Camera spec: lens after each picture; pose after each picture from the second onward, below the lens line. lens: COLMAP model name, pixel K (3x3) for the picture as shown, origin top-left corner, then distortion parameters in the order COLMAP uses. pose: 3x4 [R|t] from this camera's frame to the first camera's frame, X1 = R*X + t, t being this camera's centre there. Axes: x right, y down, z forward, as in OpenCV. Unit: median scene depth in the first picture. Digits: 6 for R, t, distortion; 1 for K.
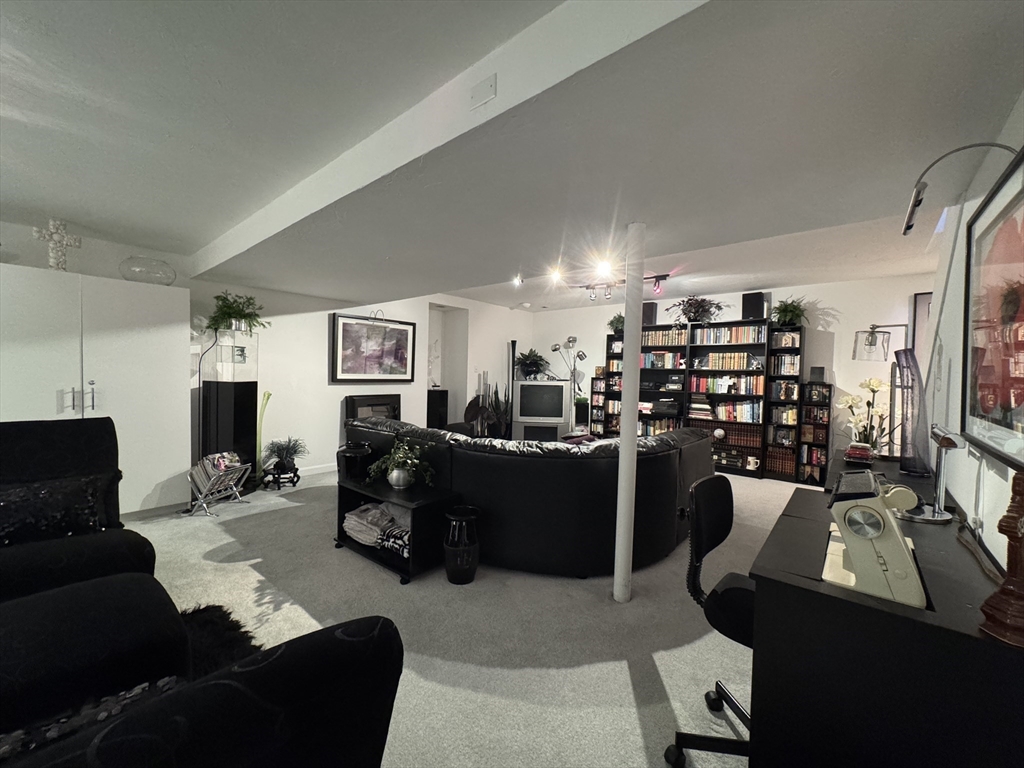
lens RADIAL K [[408.5, 0, 516.0], [0, 408.5, 386.3], [0, 0, 1]] dist [-0.003024, -0.000057]
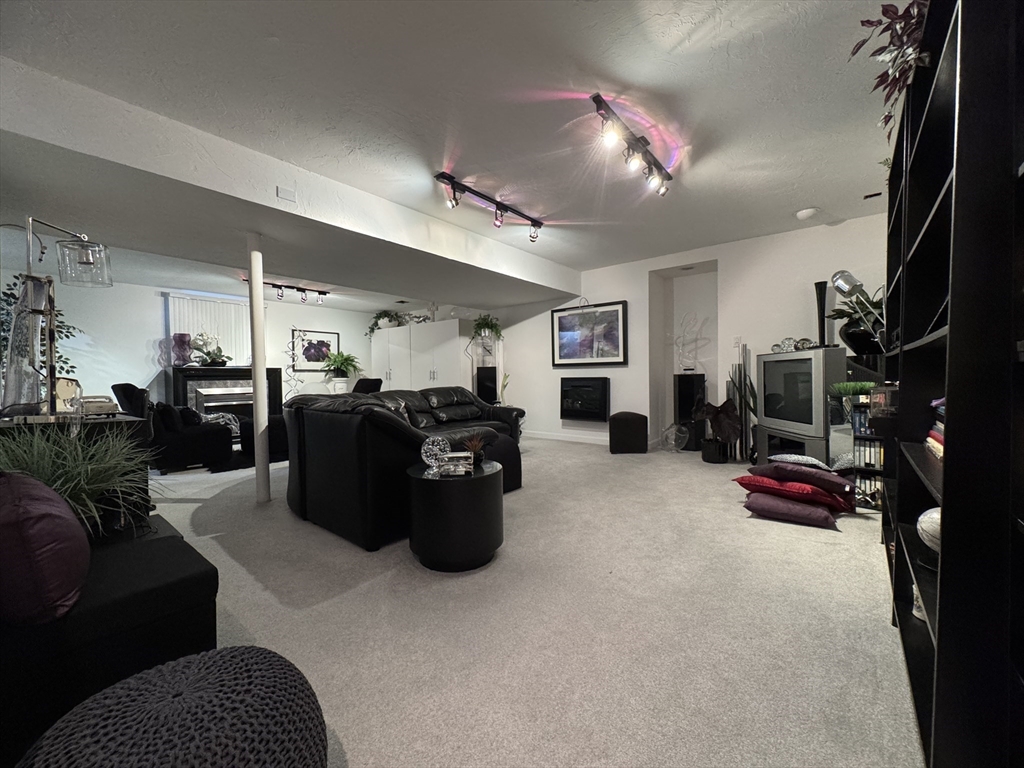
lens RADIAL K [[408.5, 0, 511.1], [0, 408.5, 387.9], [0, 0, 1]] dist [-0.003024, -0.000057]
pose [[0.013146, 0.004672, -0.999903, 0.705029], [-0.022570, 0.999736, 0.004374, 0.046267], [0.999659, 0.022510, 0.013248, 0.774129]]
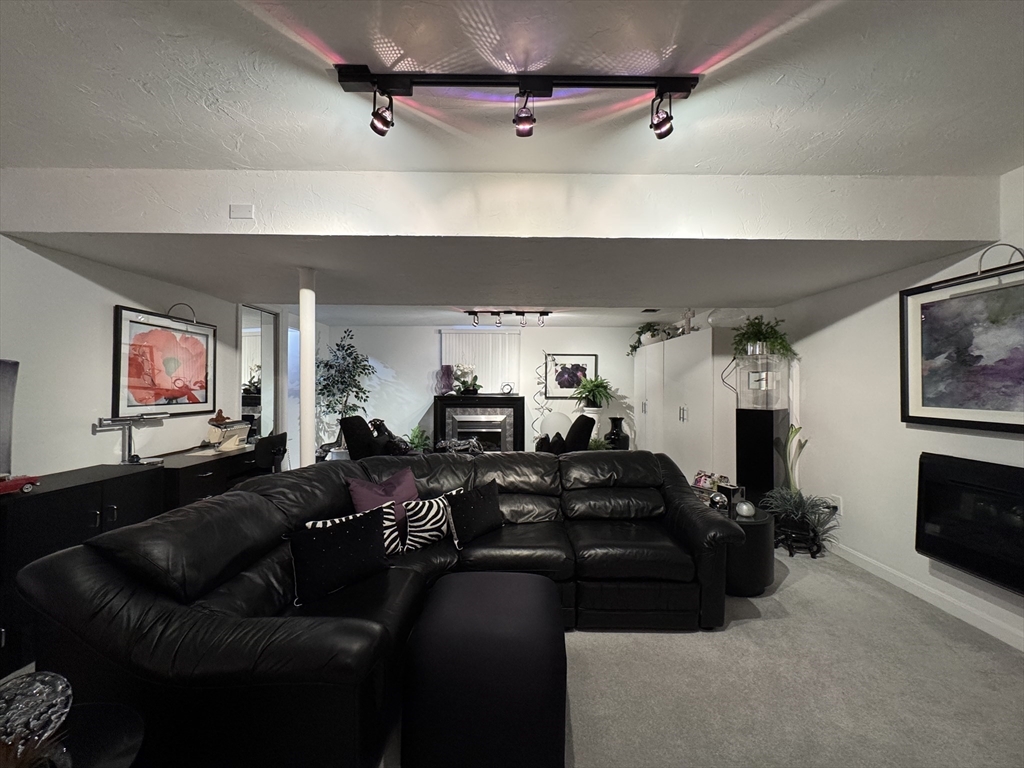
lens RADIAL K [[408.5, 0, 514.5], [0, 408.5, 384.9], [0, 0, 1]] dist [-0.003024, -0.000057]
pose [[-0.754400, -0.027987, -0.655818, 0.252762], [-0.045616, 0.998911, 0.009845, -0.036195], [0.654828, 0.037343, -0.754855, 0.960903]]
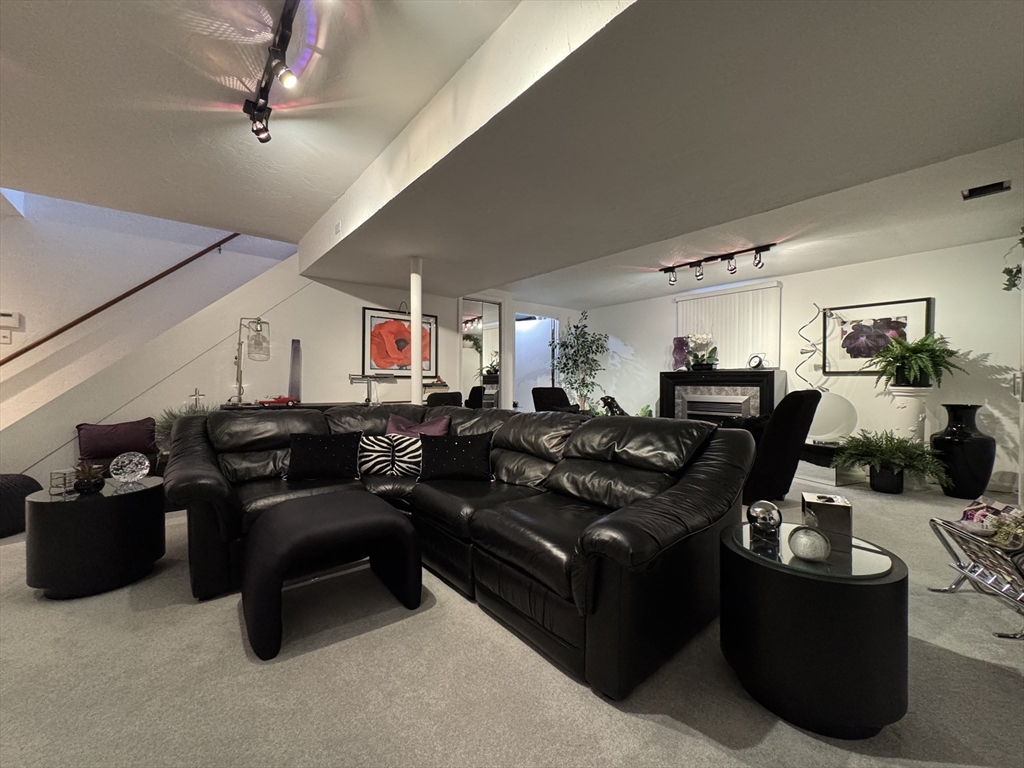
lens RADIAL K [[408.5, 0, 512.0], [0, 408.5, 384.3], [0, 0, 1]] dist [-0.003024, -0.000057]
pose [[-0.985836, -0.024930, 0.165848, -0.140366], [-0.017073, 0.998671, 0.048638, 0.004078], [-0.166840, 0.045117, -0.984951, 1.031433]]
